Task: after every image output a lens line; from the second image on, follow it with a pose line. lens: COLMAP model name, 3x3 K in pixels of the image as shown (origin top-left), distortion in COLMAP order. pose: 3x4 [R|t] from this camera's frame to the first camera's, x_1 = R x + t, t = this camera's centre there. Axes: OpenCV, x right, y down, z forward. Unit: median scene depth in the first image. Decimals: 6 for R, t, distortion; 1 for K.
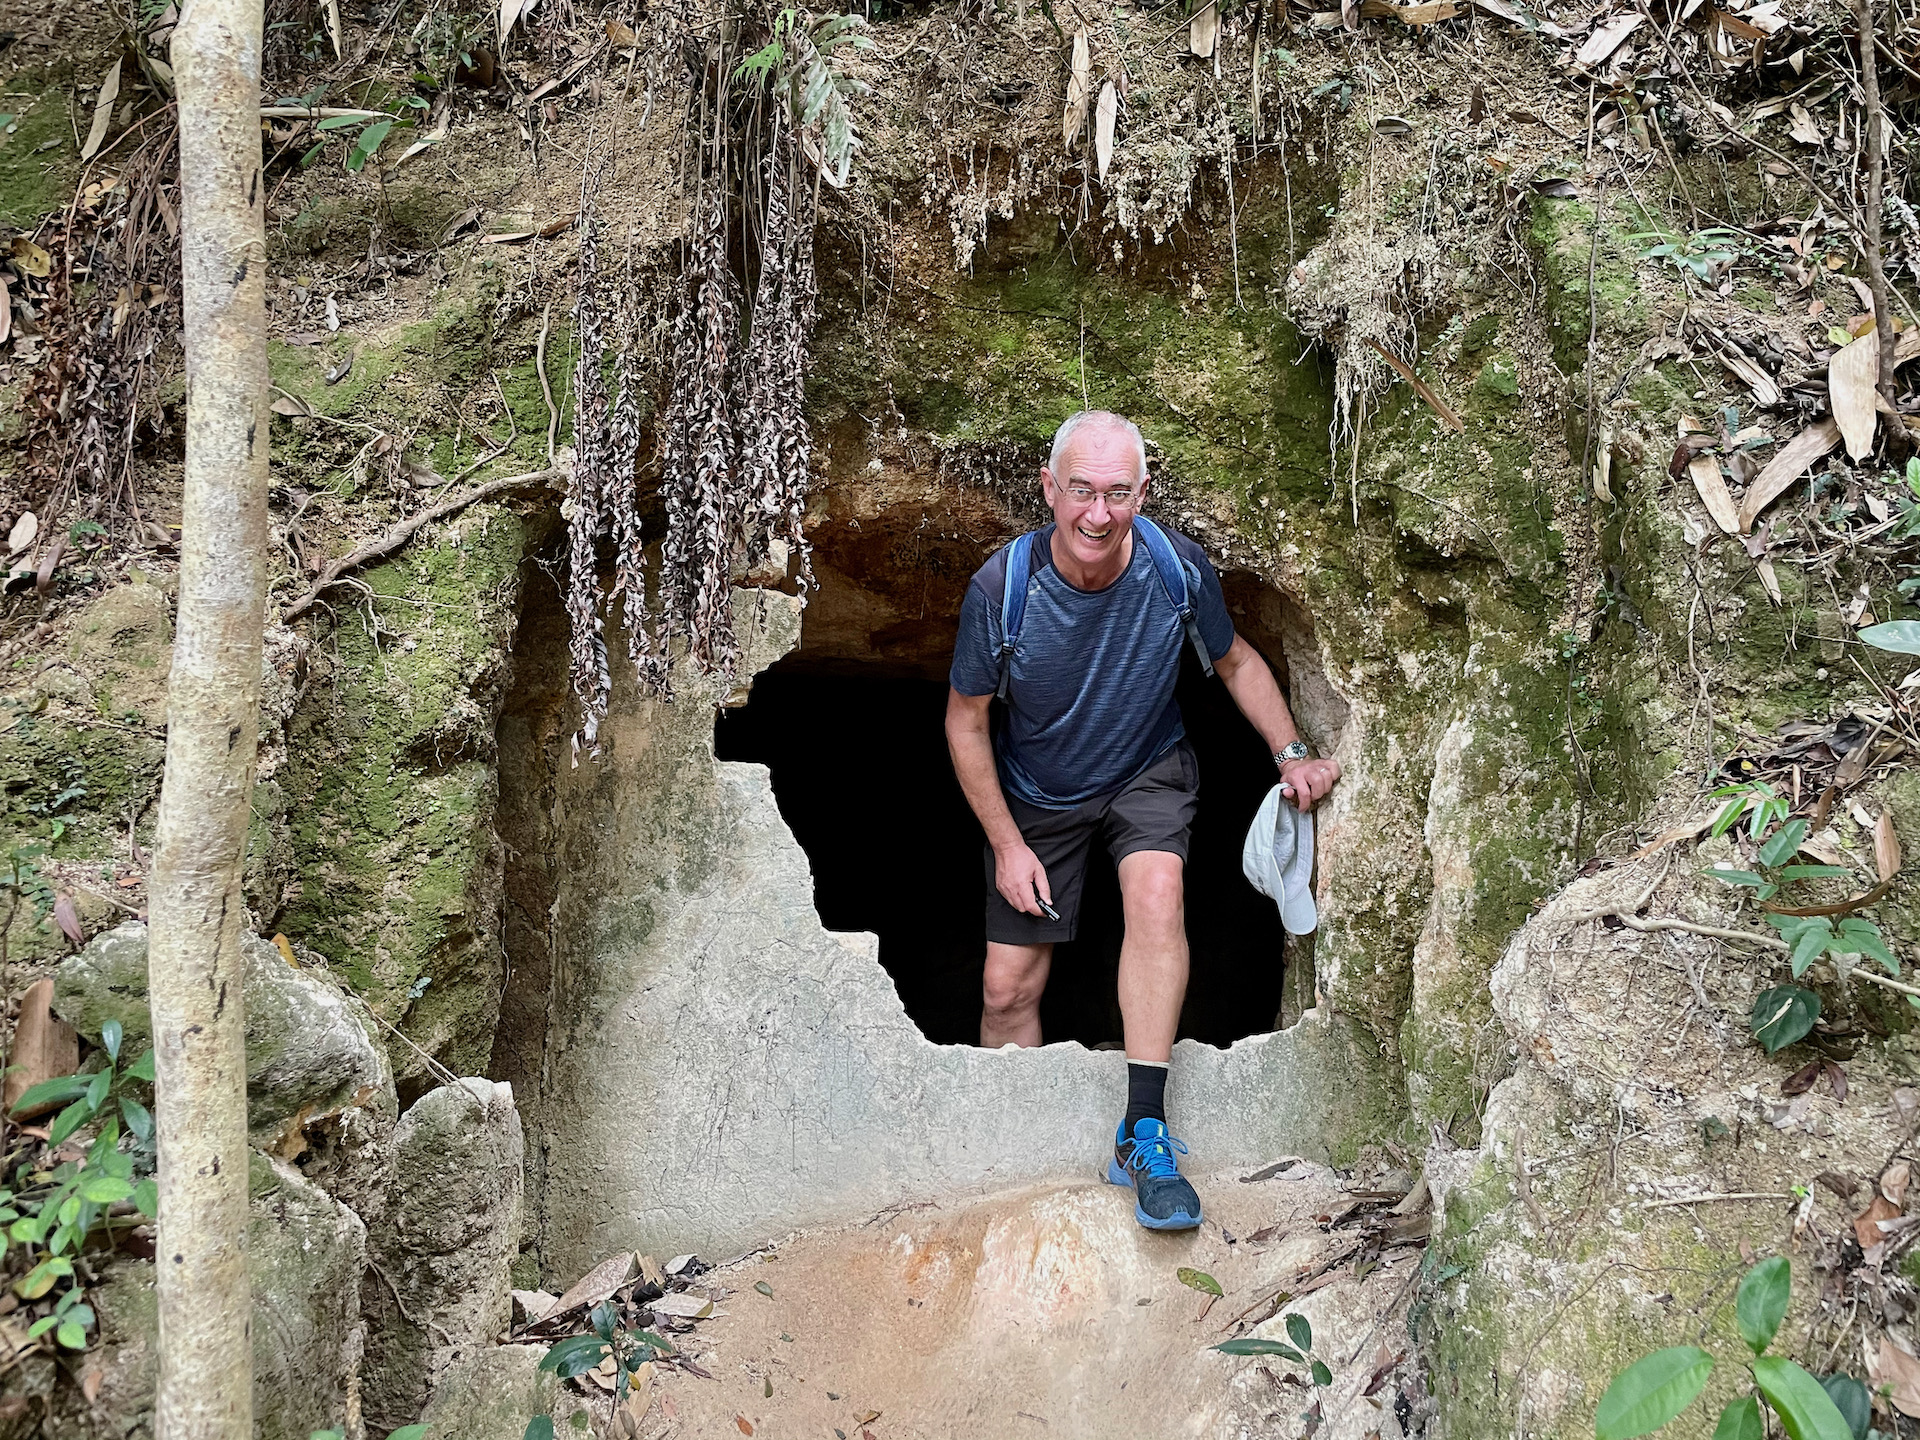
lens RADIAL K [[1373.5, 0, 960.0], [0, 1373.5, 720.0], [0, 0, 1]] dist [0.077832, -0.096724]
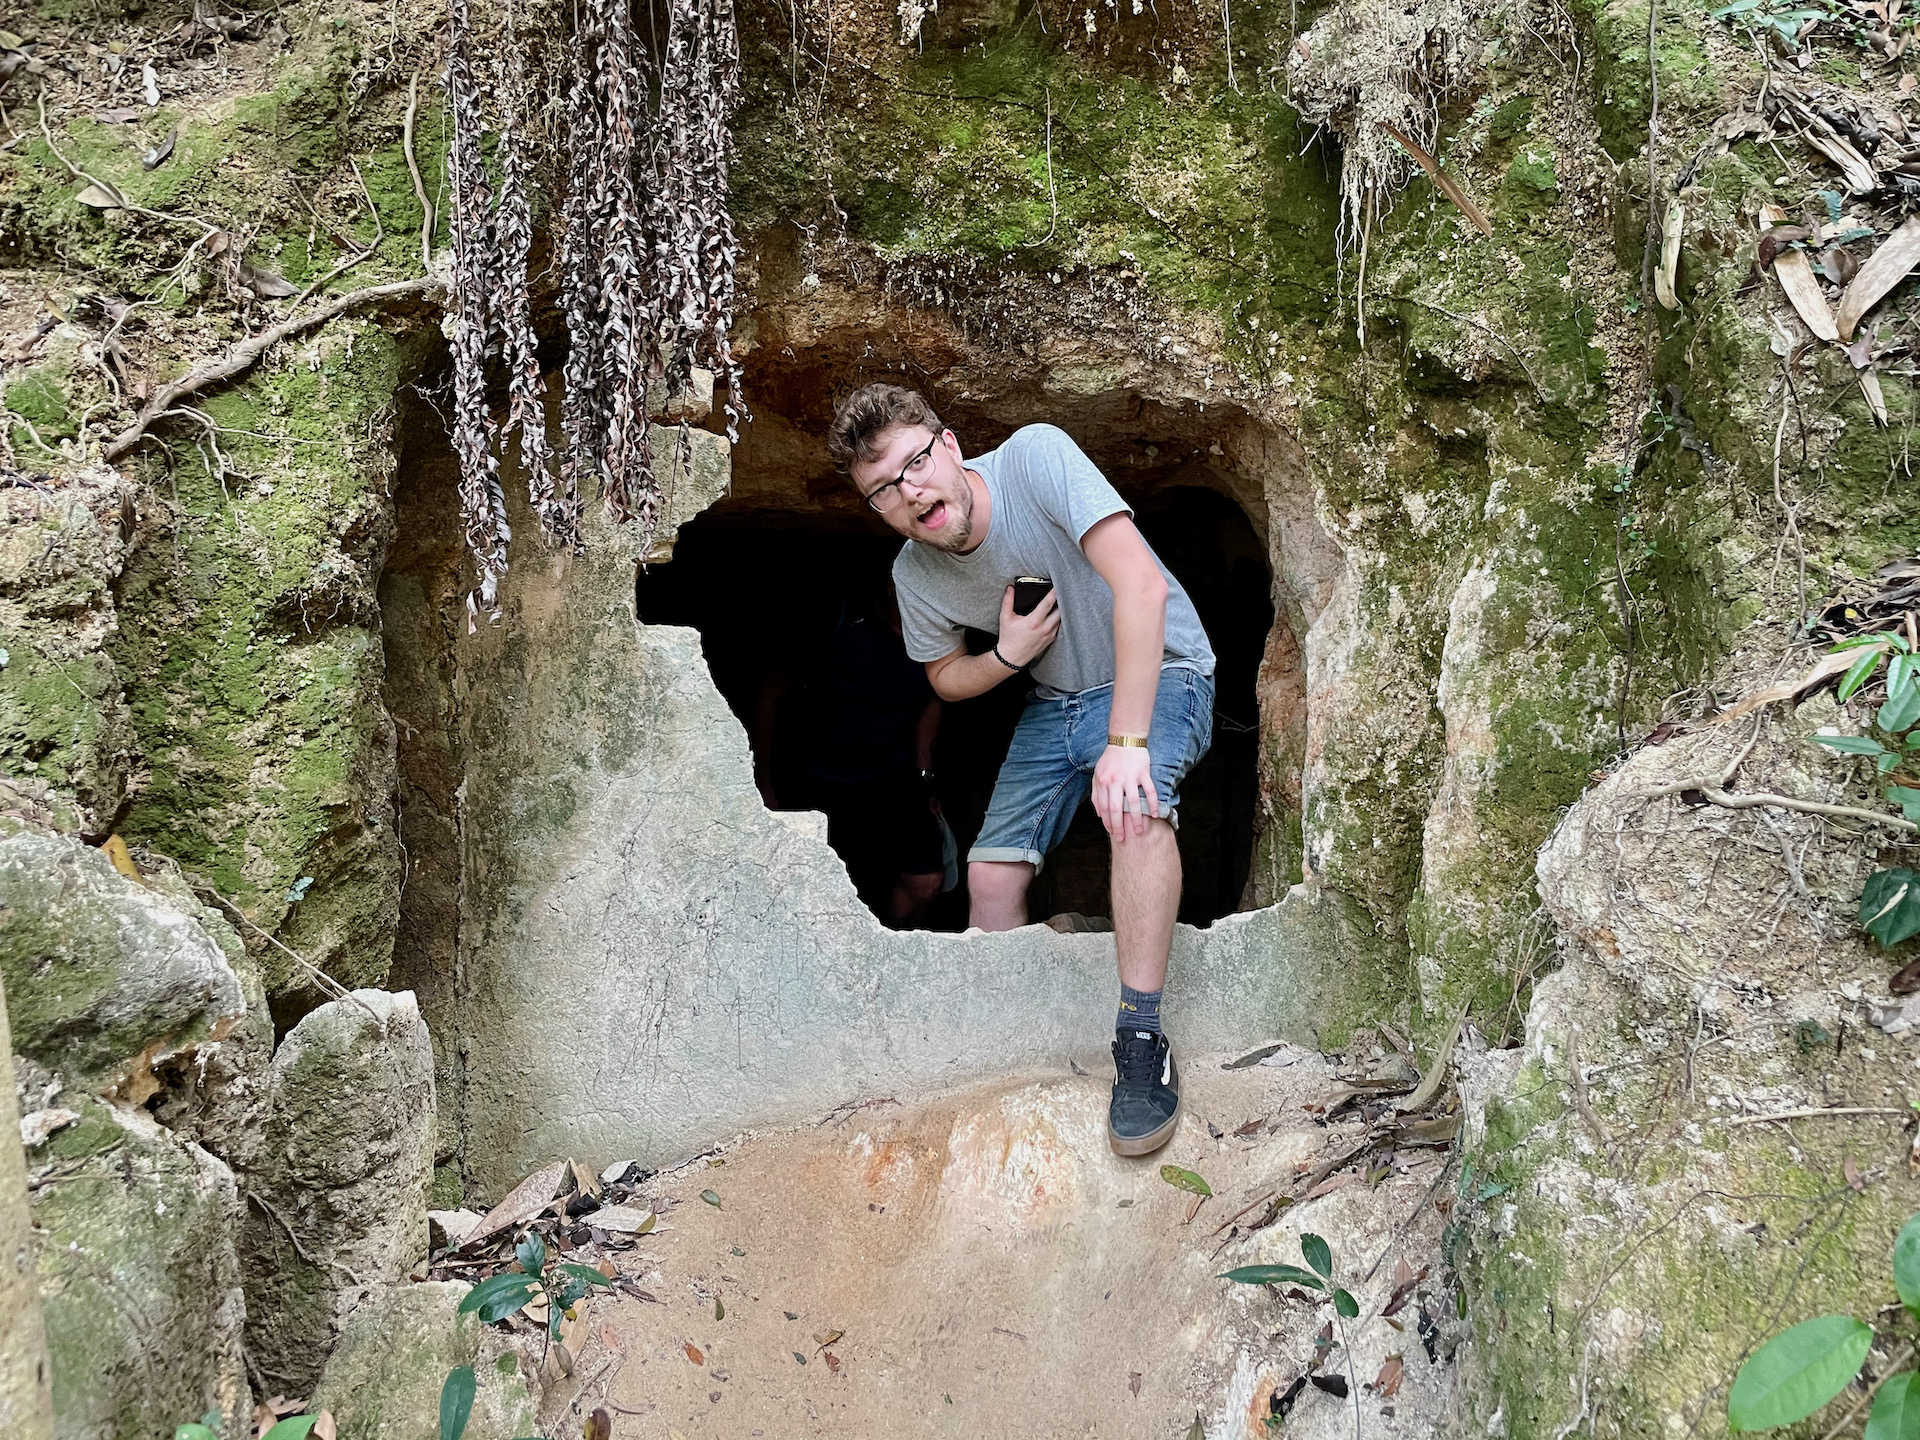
lens RADIAL K [[1373.5, 0, 960.0], [0, 1373.5, 720.0], [0, 0, 1]] dist [0.077832, -0.096724]
pose [[0.998707, -0.015004, 0.048563, -0.018196], [0.010011, 0.994787, 0.101486, 0.003948], [-0.049832, -0.100869, 0.993651, 0.123410]]
